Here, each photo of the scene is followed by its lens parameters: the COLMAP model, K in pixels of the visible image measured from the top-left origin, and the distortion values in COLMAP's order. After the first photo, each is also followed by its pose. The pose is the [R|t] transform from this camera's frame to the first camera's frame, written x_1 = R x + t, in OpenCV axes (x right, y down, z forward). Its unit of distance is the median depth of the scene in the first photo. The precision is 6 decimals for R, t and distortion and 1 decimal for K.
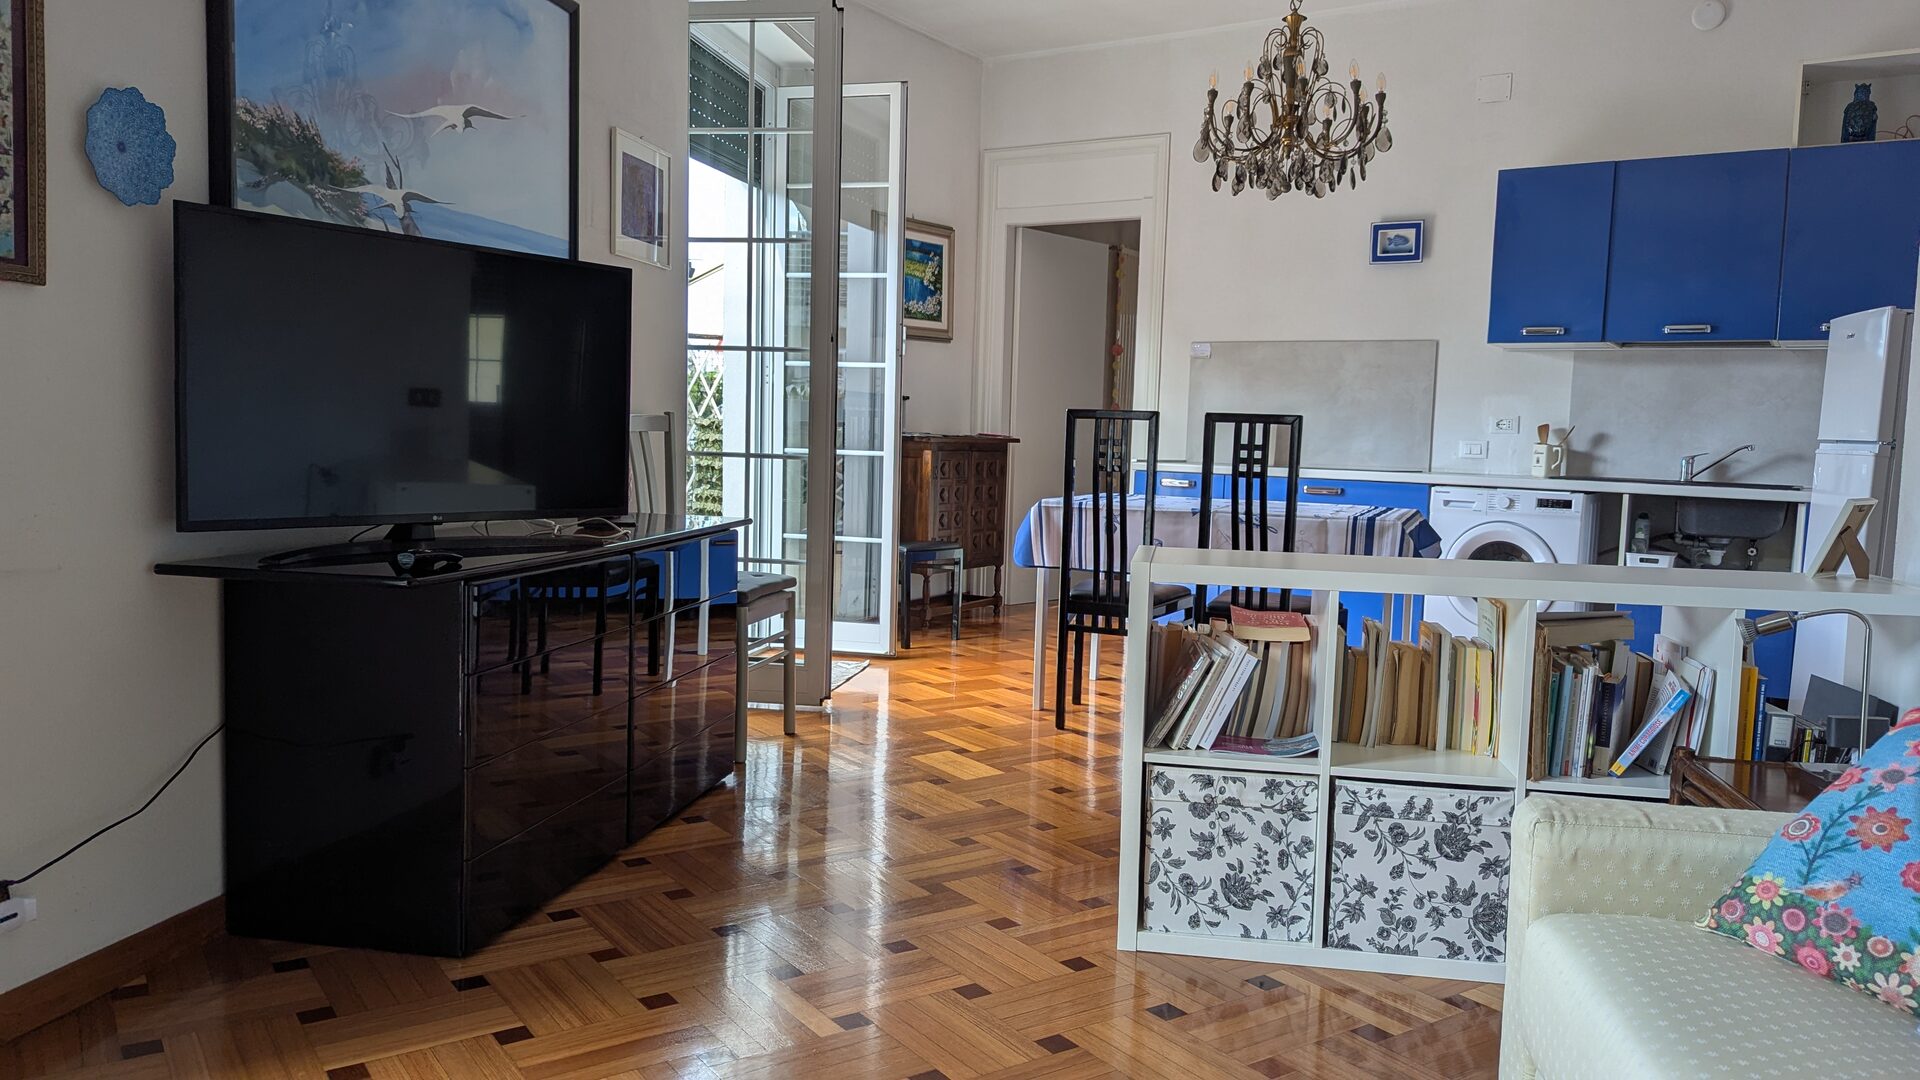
lens RADIAL K [[1372.9, 0, 982.8], [0, 1372.9, 543.9], [0, 0, 1]] dist [0.042575, -0.036324]
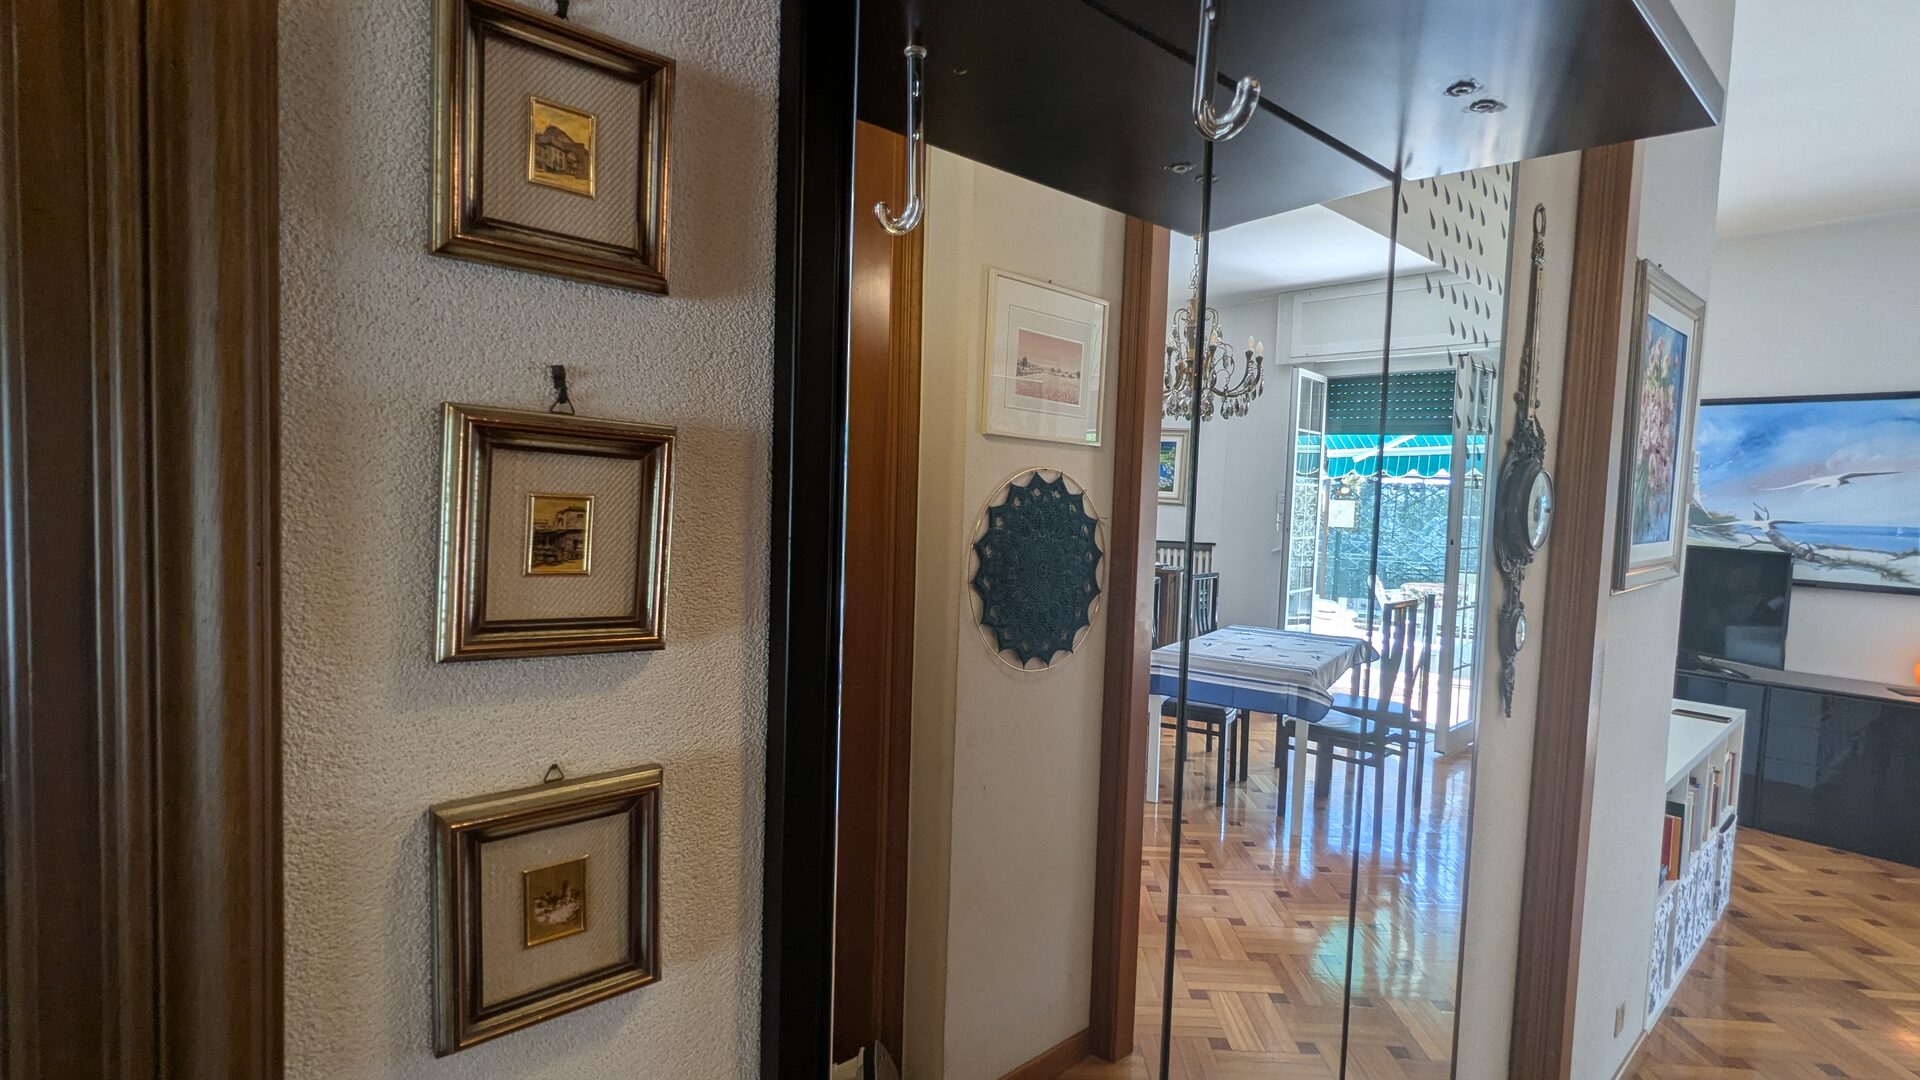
lens RADIAL K [[909.4, 0, 962.9], [0, 909.4, 539.6], [0, 0, 1]] dist [-0.004585, 0.004632]
pose [[-0.623700, -0.009055, -0.781612, 1.783919], [-0.123861, 0.988444, 0.087386, -0.206395], [0.771788, 0.151314, -0.617614, 0.984881]]
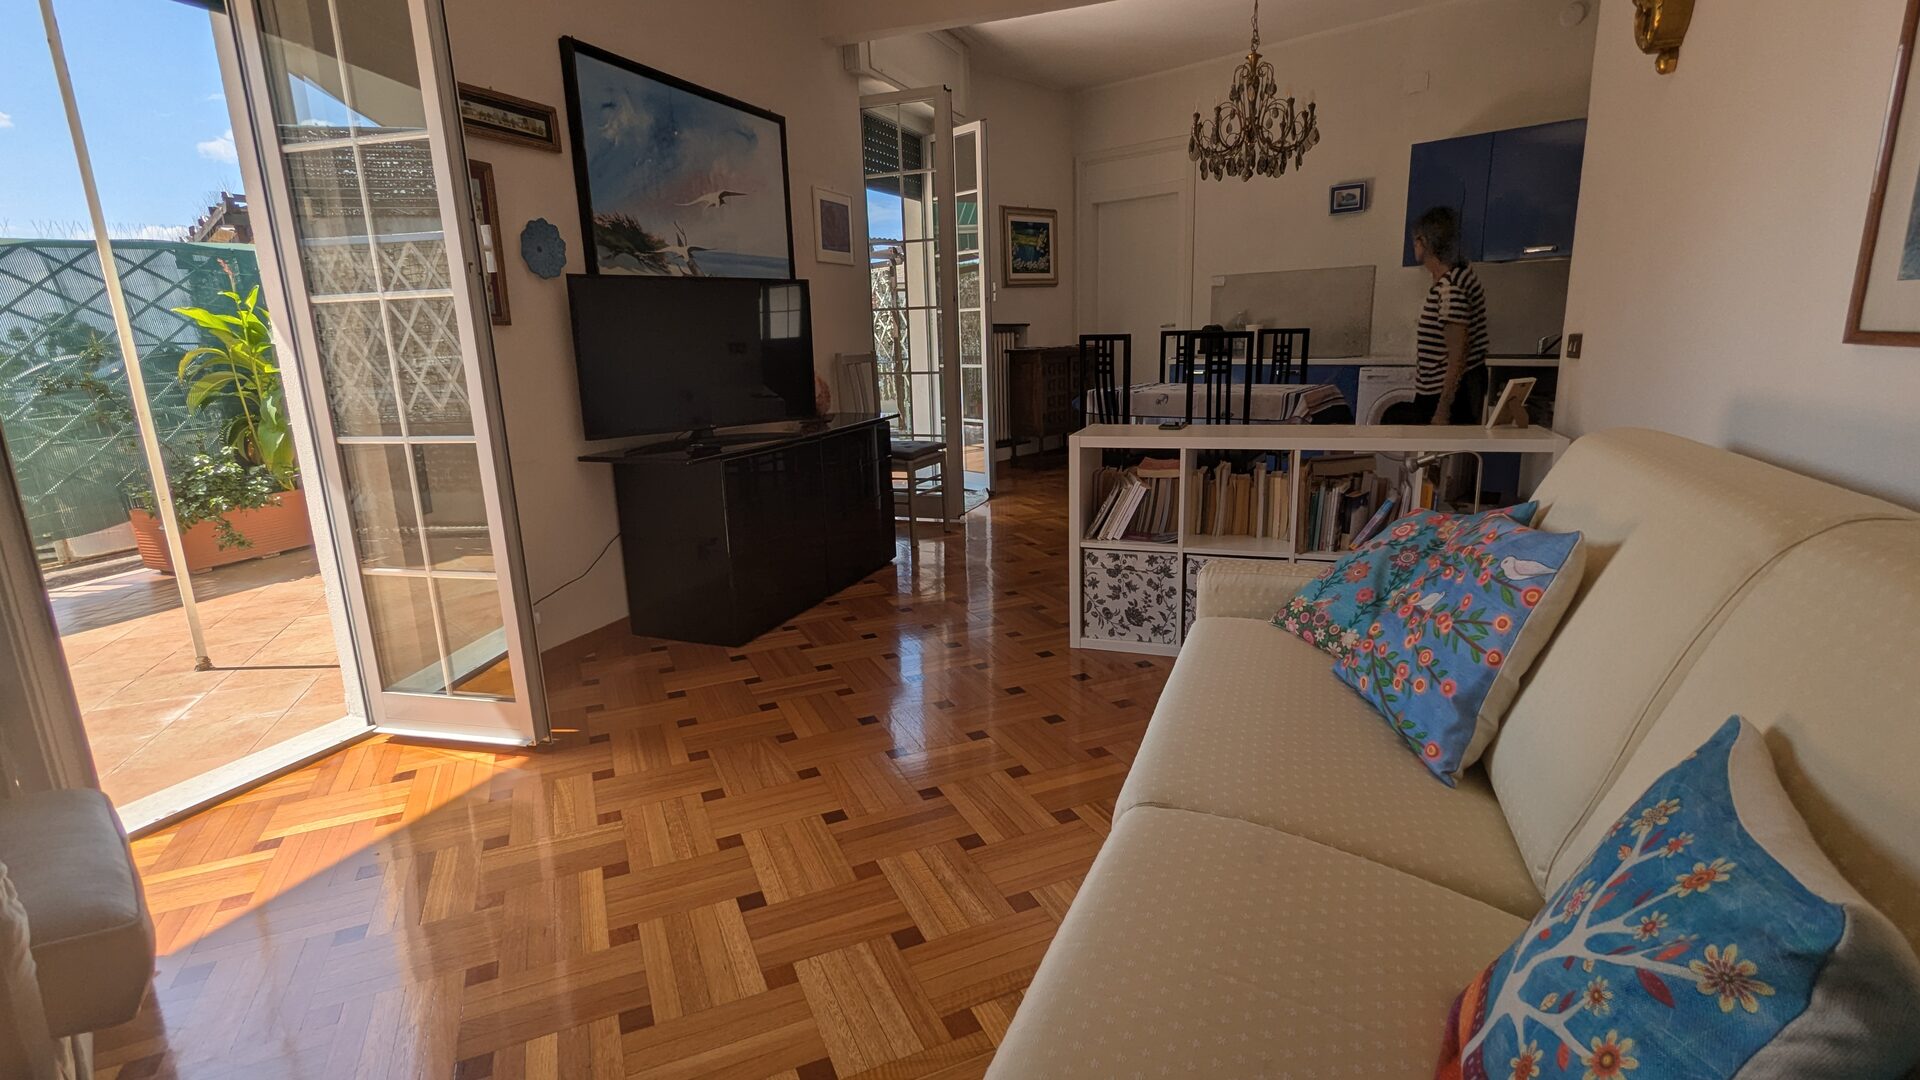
lens RADIAL K [[909.4, 0, 962.4], [0, 909.4, 543.6], [0, 0, 1]] dist [-0.004585, 0.004632]
pose [[0.979653, -0.014333, -0.200185, 0.195376], [0.043391, 0.988982, 0.141532, -0.020420], [0.195951, -0.147339, 0.969482, -0.179561]]
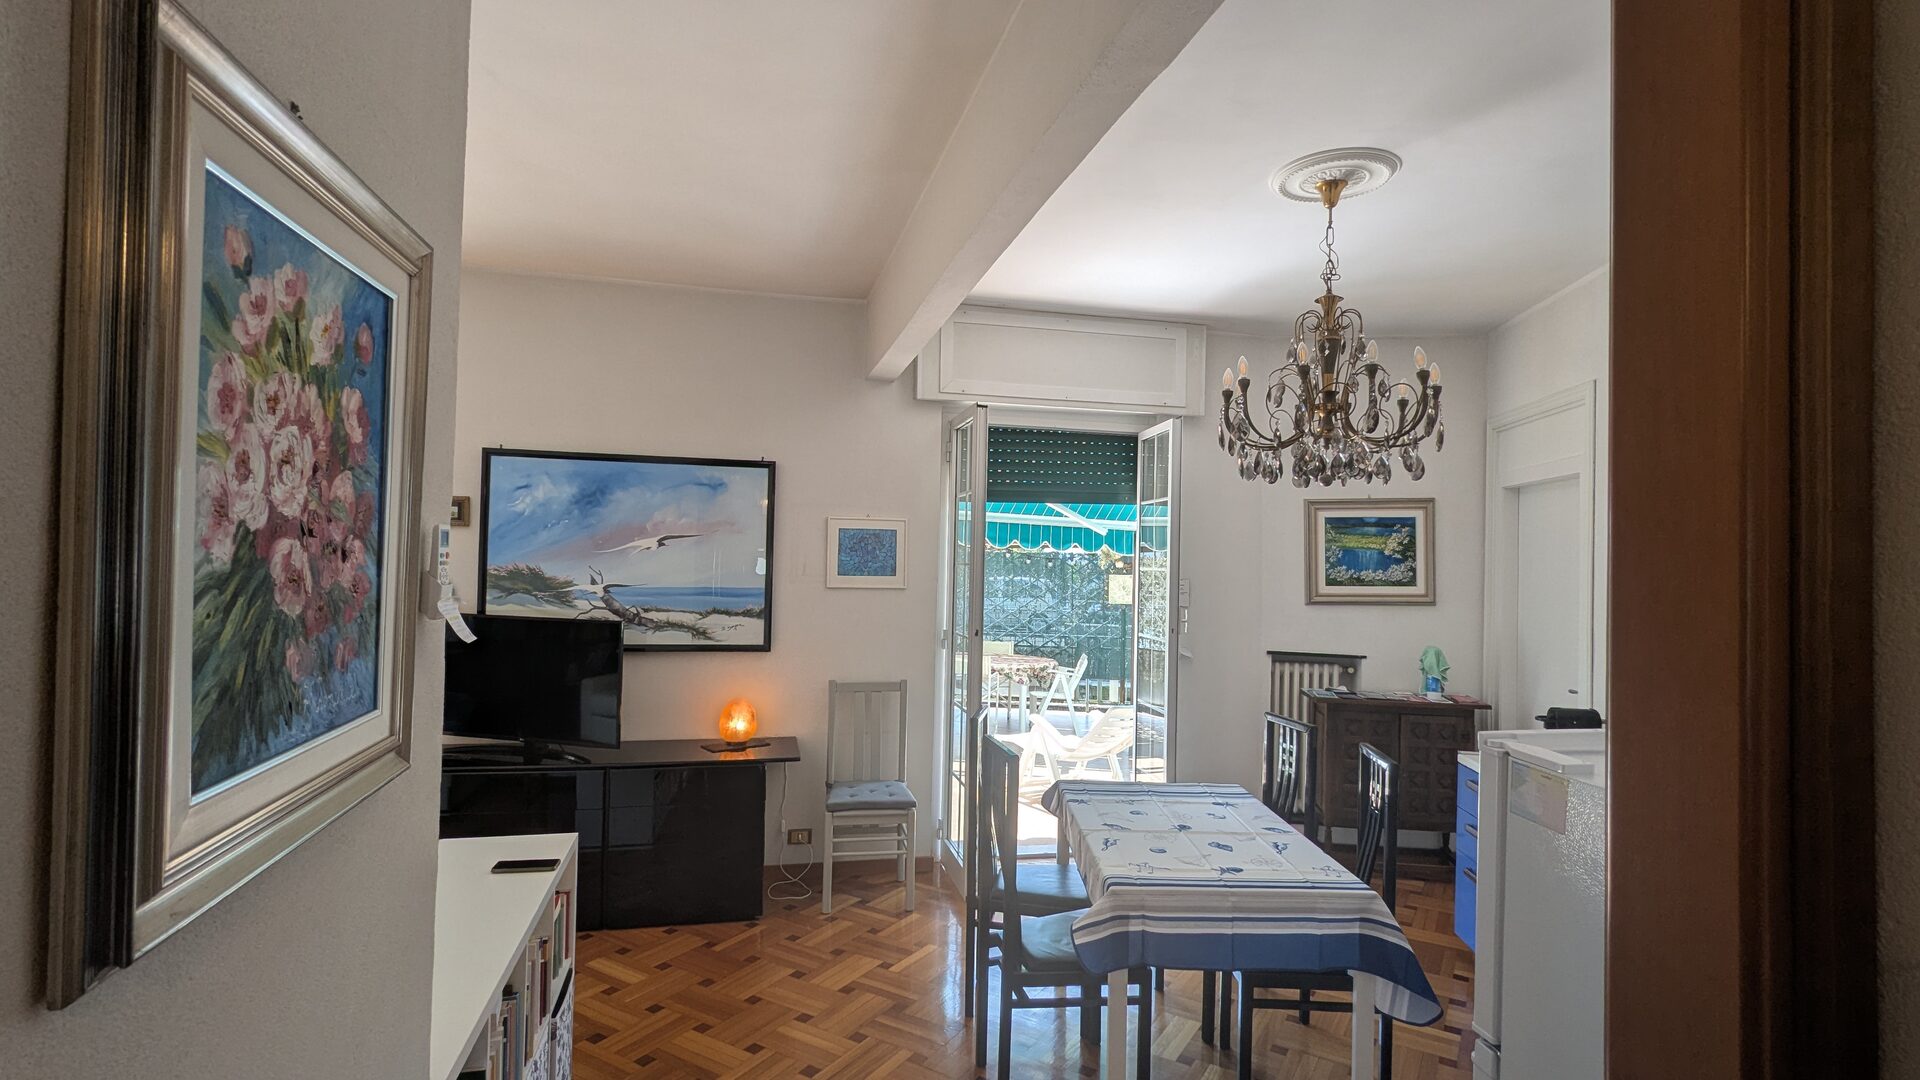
lens RADIAL K [[909.4, 0, 961.8], [0, 909.4, 544.3], [0, 0, 1]] dist [-0.004585, 0.004632]
pose [[0.395227, -0.041783, -0.917633, 1.242713], [-0.088203, 0.992623, -0.083187, -0.272011], [0.914339, 0.113815, 0.388626, 1.040698]]
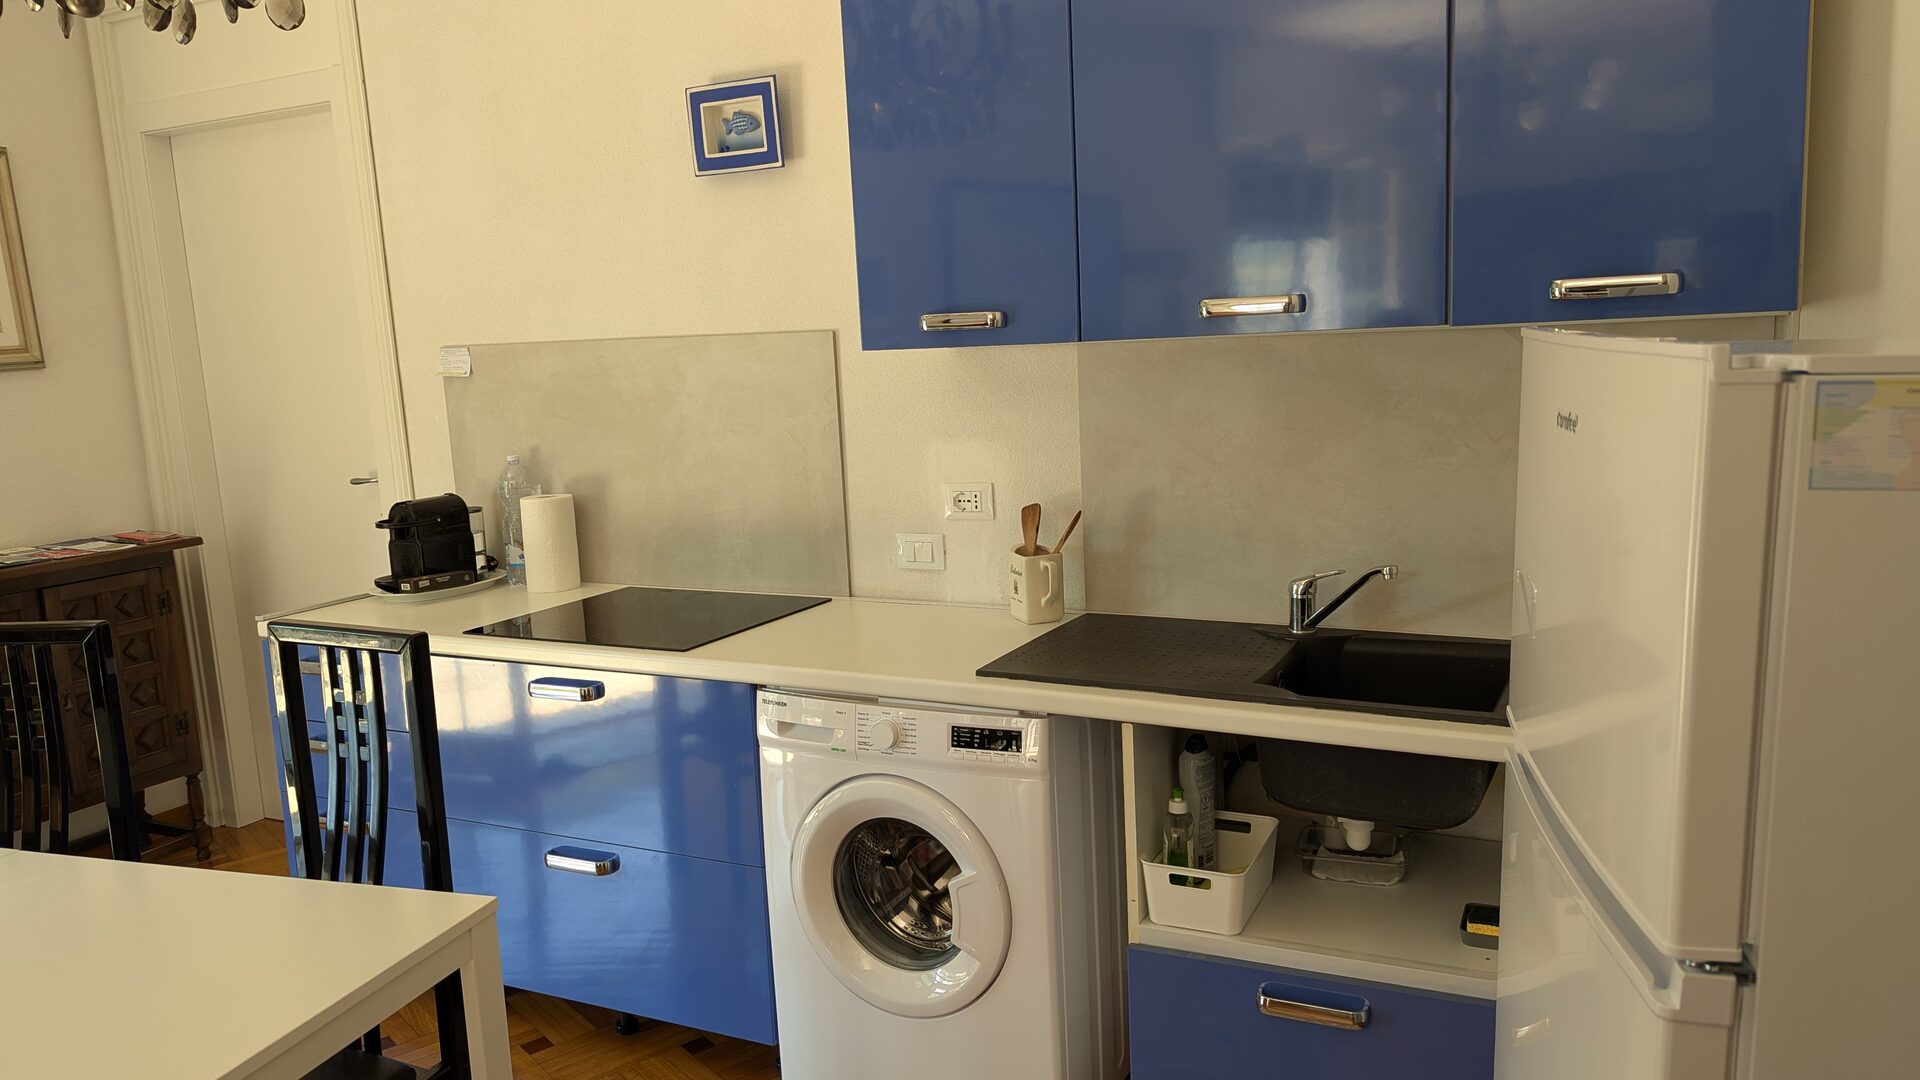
lens RADIAL K [[1372.9, 0, 962.0], [0, 1372.9, 532.6], [0, 0, 1]] dist [0.042575, -0.036324]
pose [[0.995238, -0.090402, 0.036460, 0.798935], [0.086858, 0.992215, 0.089246, -0.264704], [-0.044244, -0.085654, 0.995342, 1.172684]]
